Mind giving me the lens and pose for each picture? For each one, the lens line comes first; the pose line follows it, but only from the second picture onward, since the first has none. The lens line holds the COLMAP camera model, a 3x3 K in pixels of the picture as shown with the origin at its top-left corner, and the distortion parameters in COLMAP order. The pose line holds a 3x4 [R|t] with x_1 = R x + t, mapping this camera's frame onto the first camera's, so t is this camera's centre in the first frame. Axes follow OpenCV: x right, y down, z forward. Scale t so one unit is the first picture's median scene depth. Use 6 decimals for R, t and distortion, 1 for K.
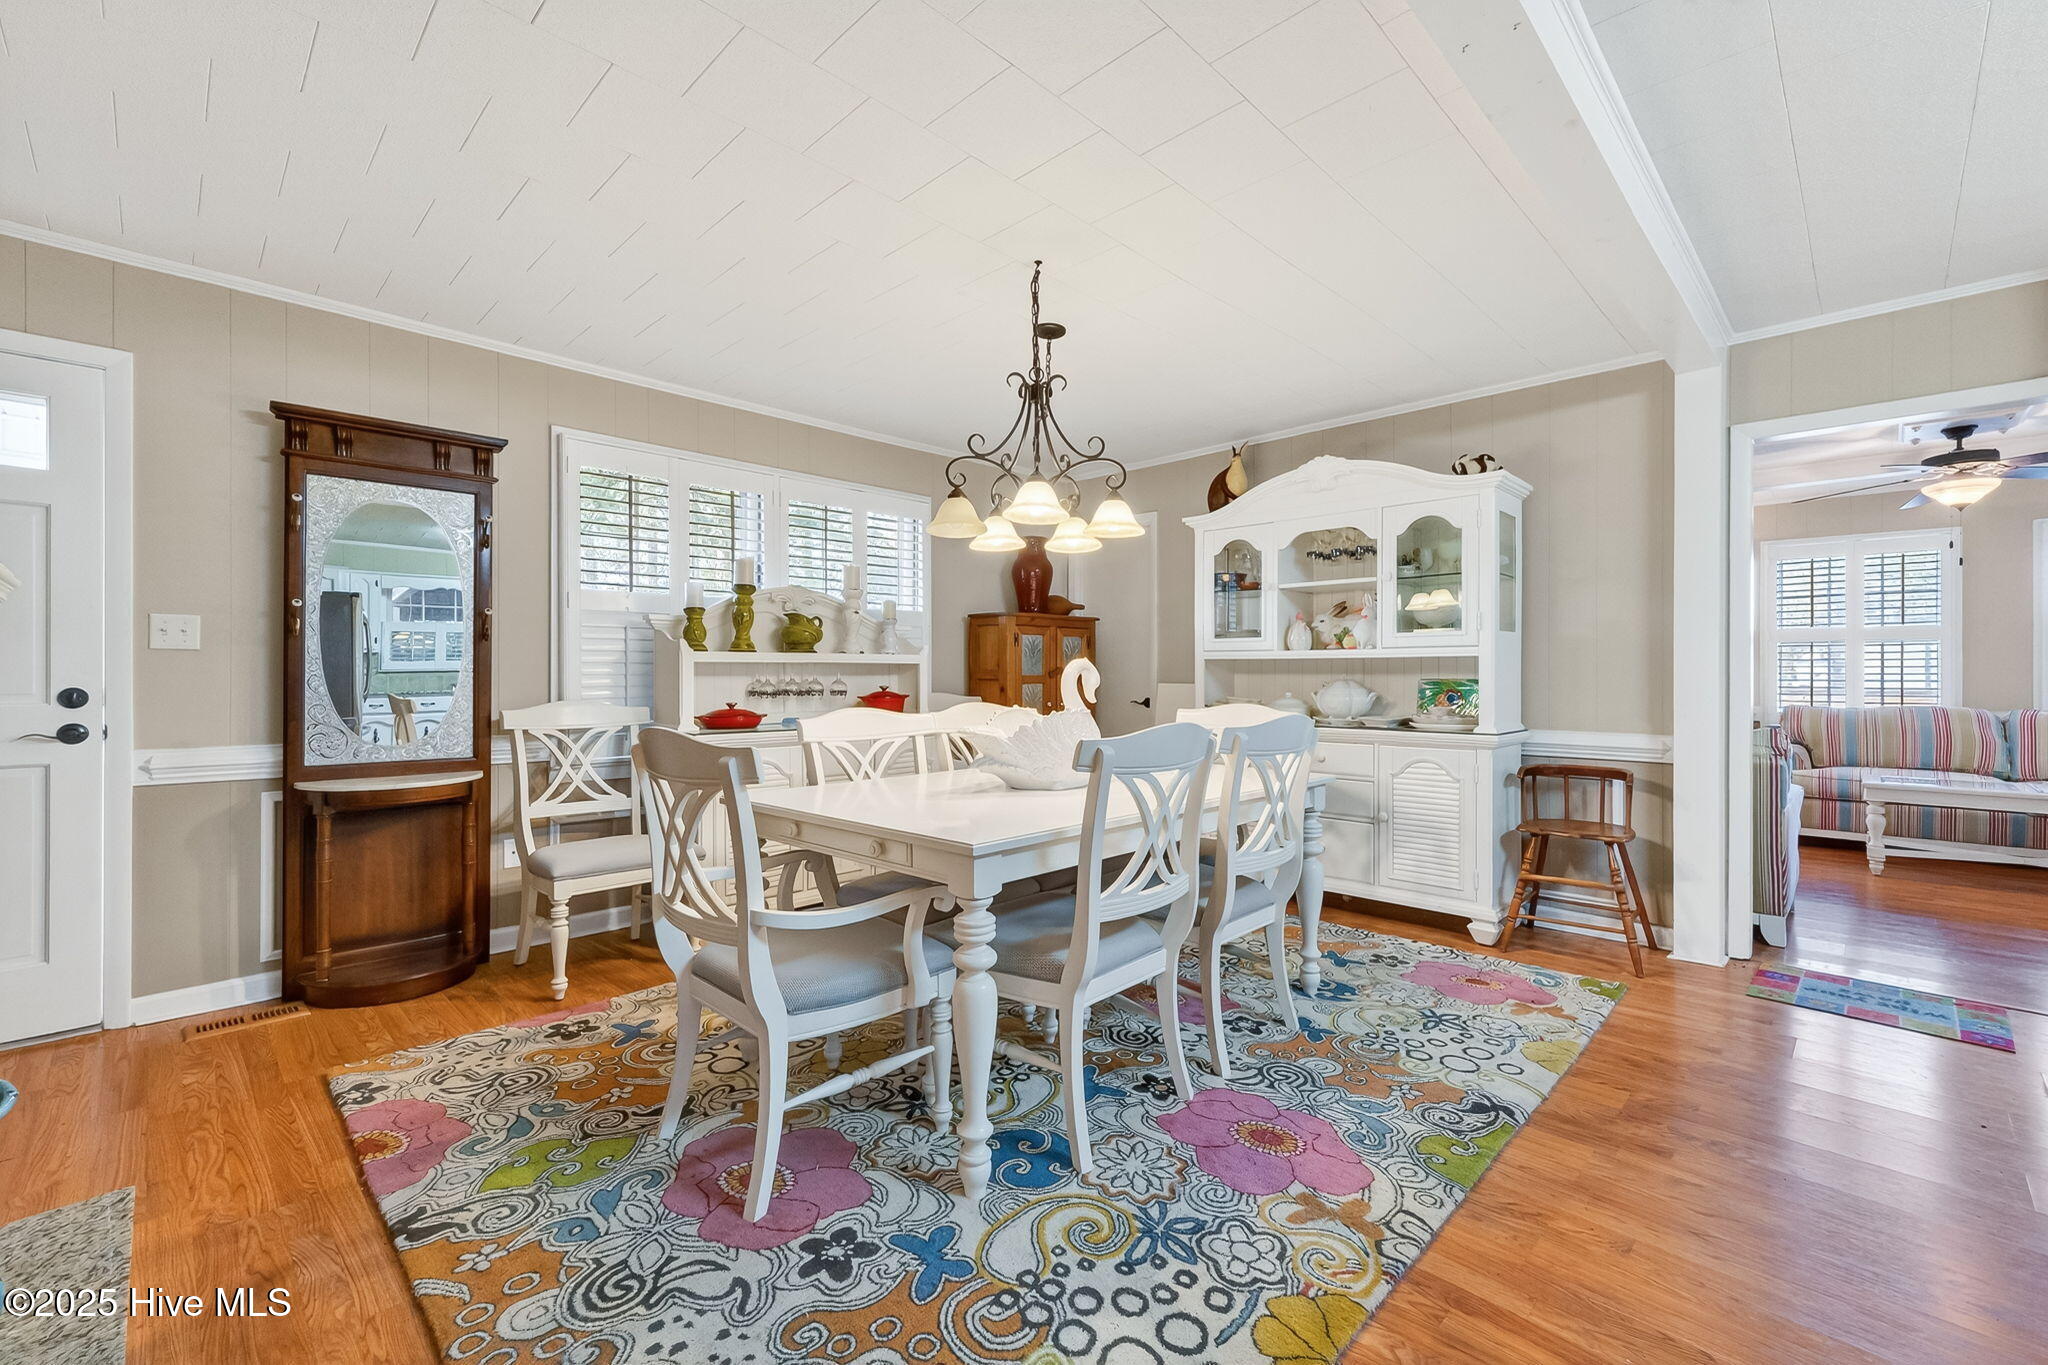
lens RADIAL K [[856.7, 0, 1024.7], [0, 856.7, 689.2], [0, 0, 1]] dist [0.007532, -0.001335]
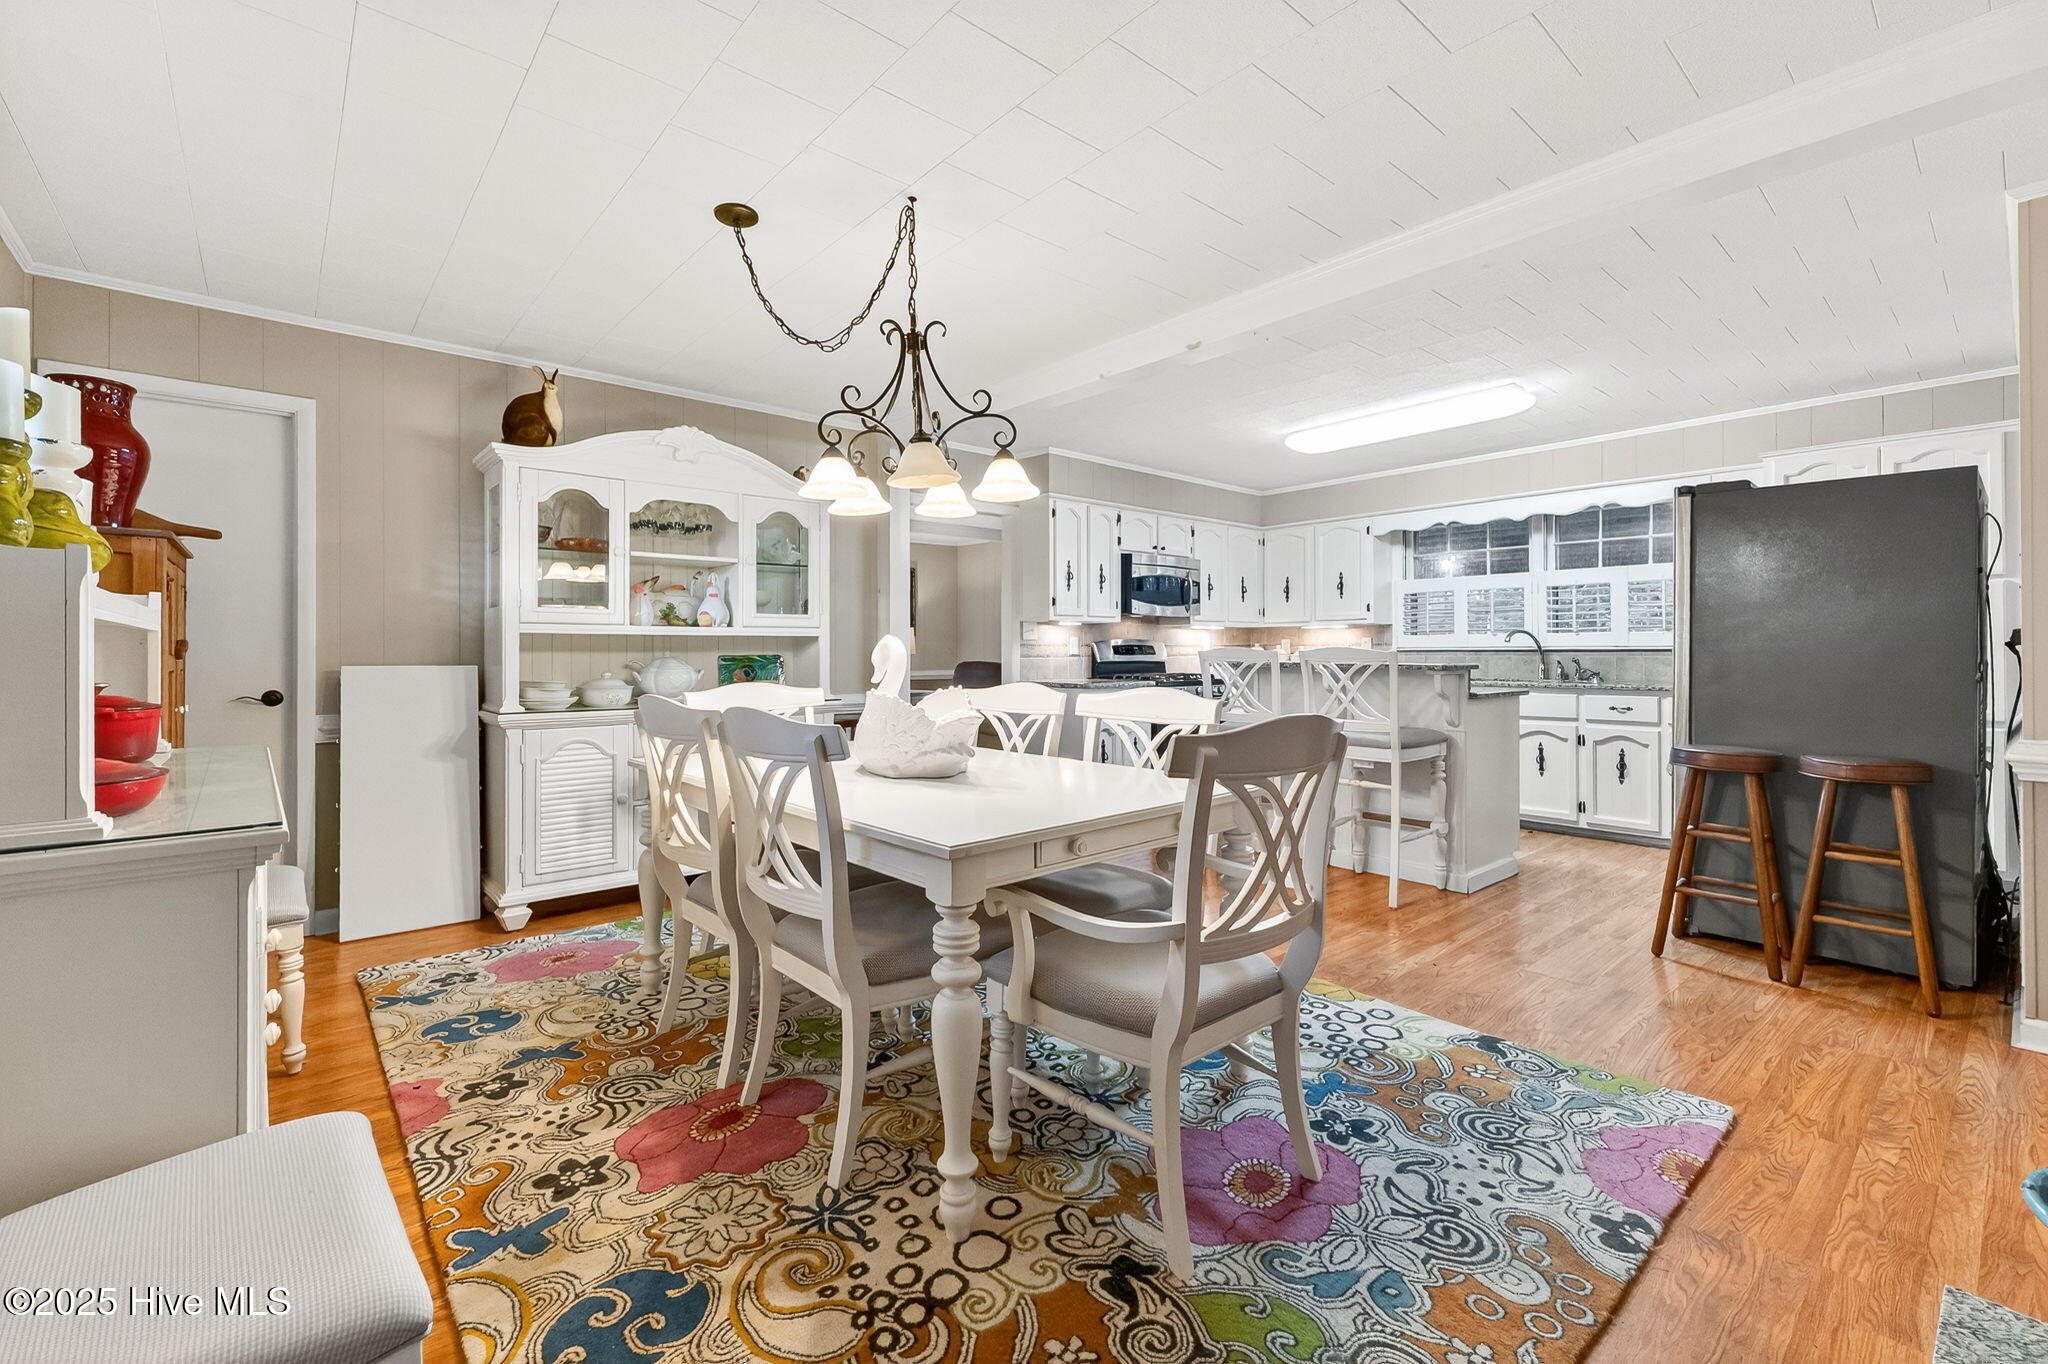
lens RADIAL K [[877.9, 0, 1012.3], [0, 877.9, 650.2], [0, 0, 1]] dist [-0.000459, 0.000601]
pose [[0.082350, -0.003474, 0.996597, -1.225388], [0.018414, 0.999829, 0.001963, -0.026296], [-0.996433, 0.018189, 0.082400, 1.105842]]
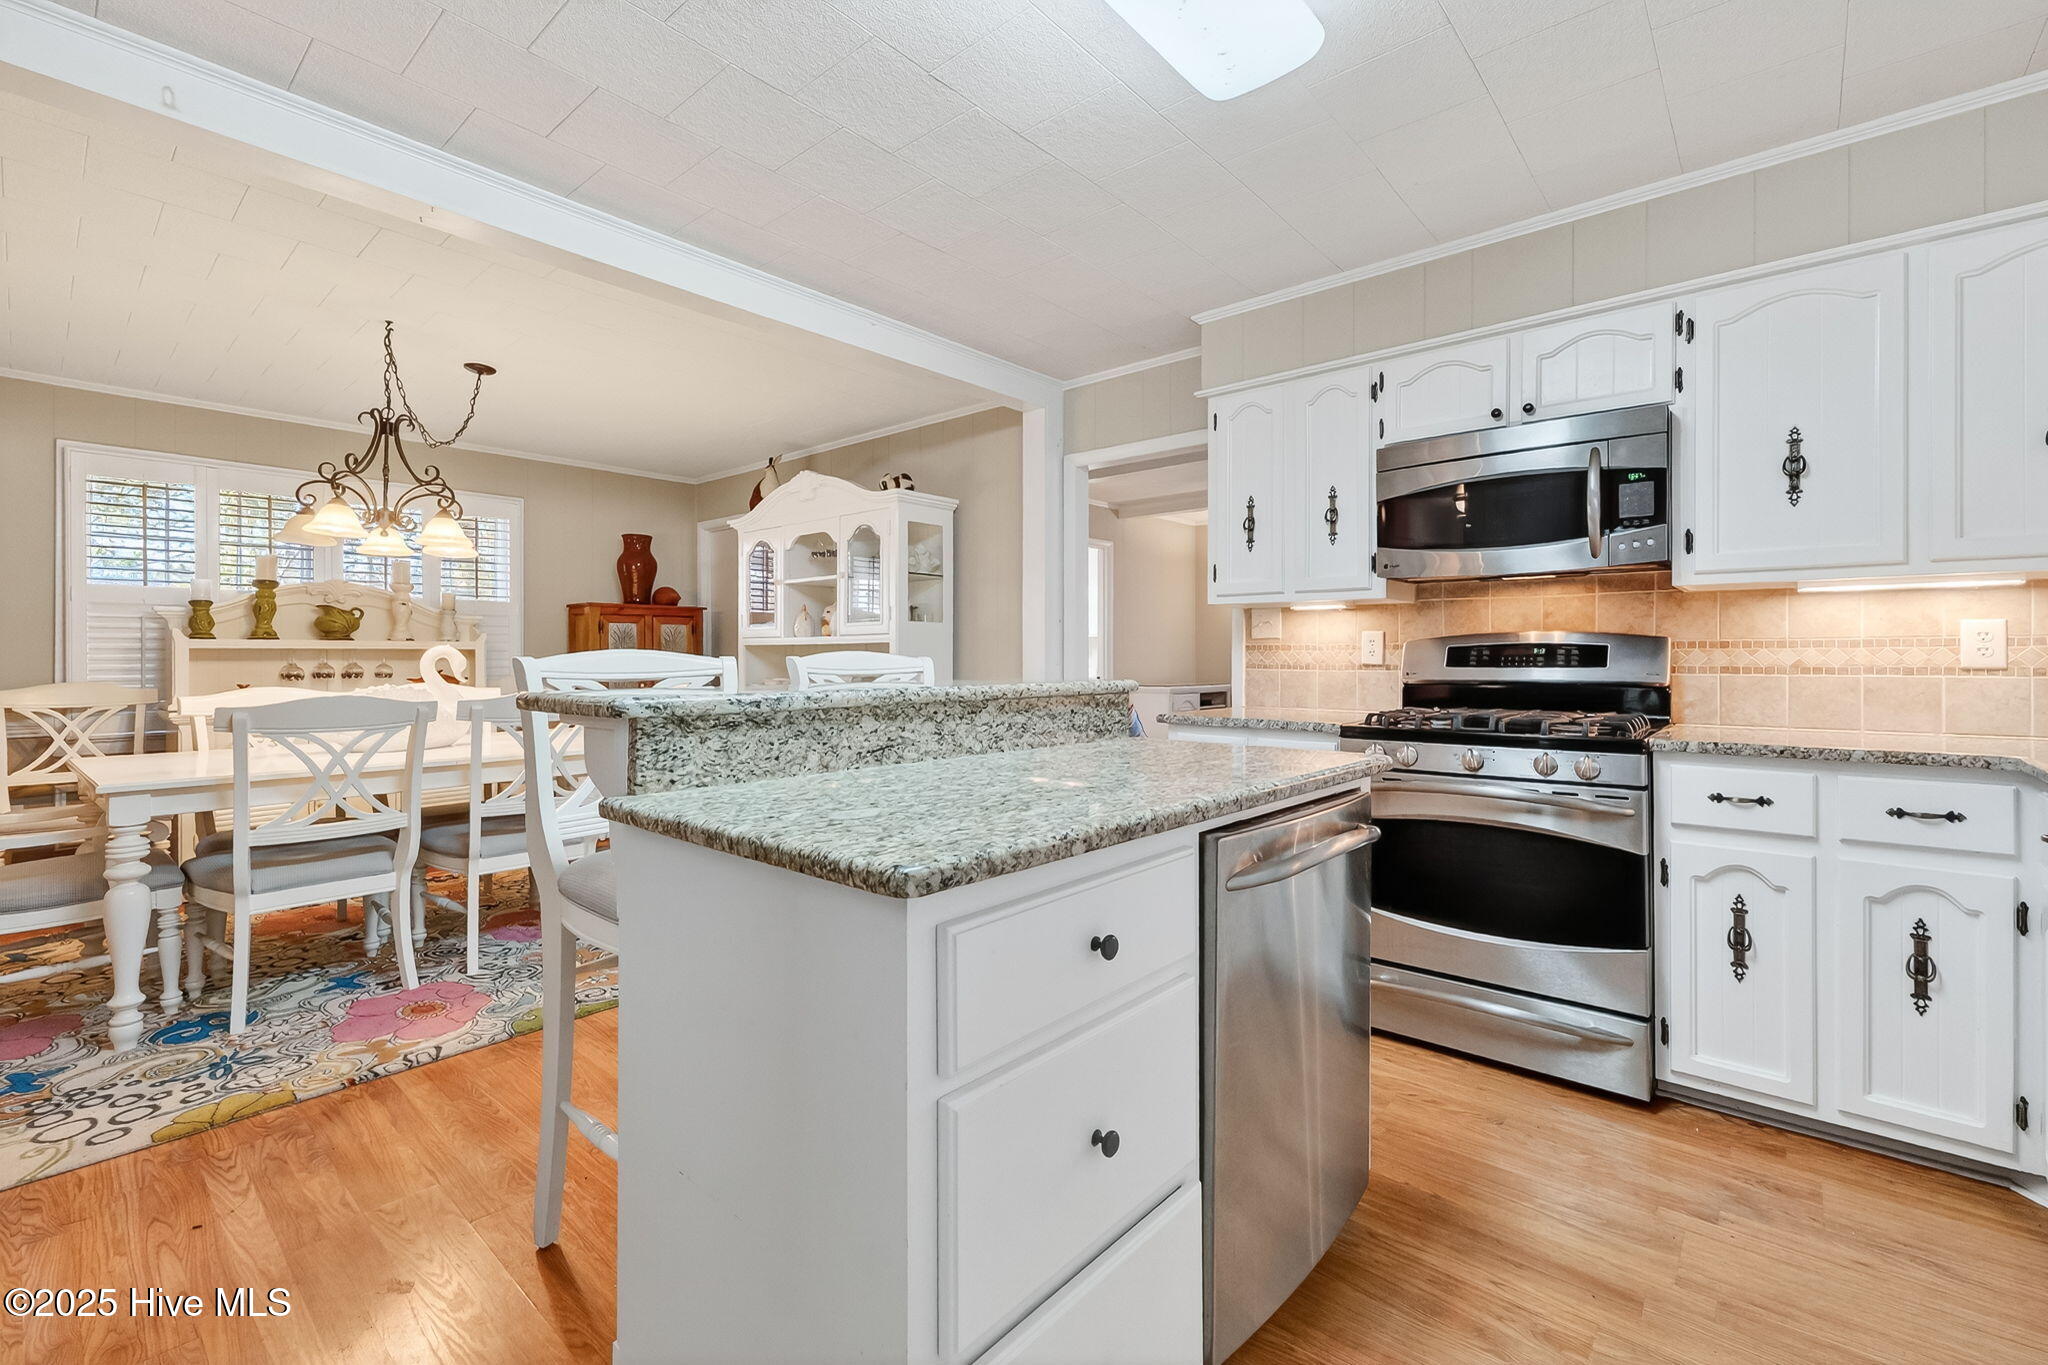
lens RADIAL K [[877.9, 0, 1032.3], [0, 877.9, 668.6], [0, 0, 1]] dist [-0.000459, 0.000601]
pose [[0.997669, -0.004633, 0.068084, 1.144971], [0.005005, 0.999973, -0.005288, 0.010404], [-0.068058, 0.005616, 0.997666, -0.418159]]
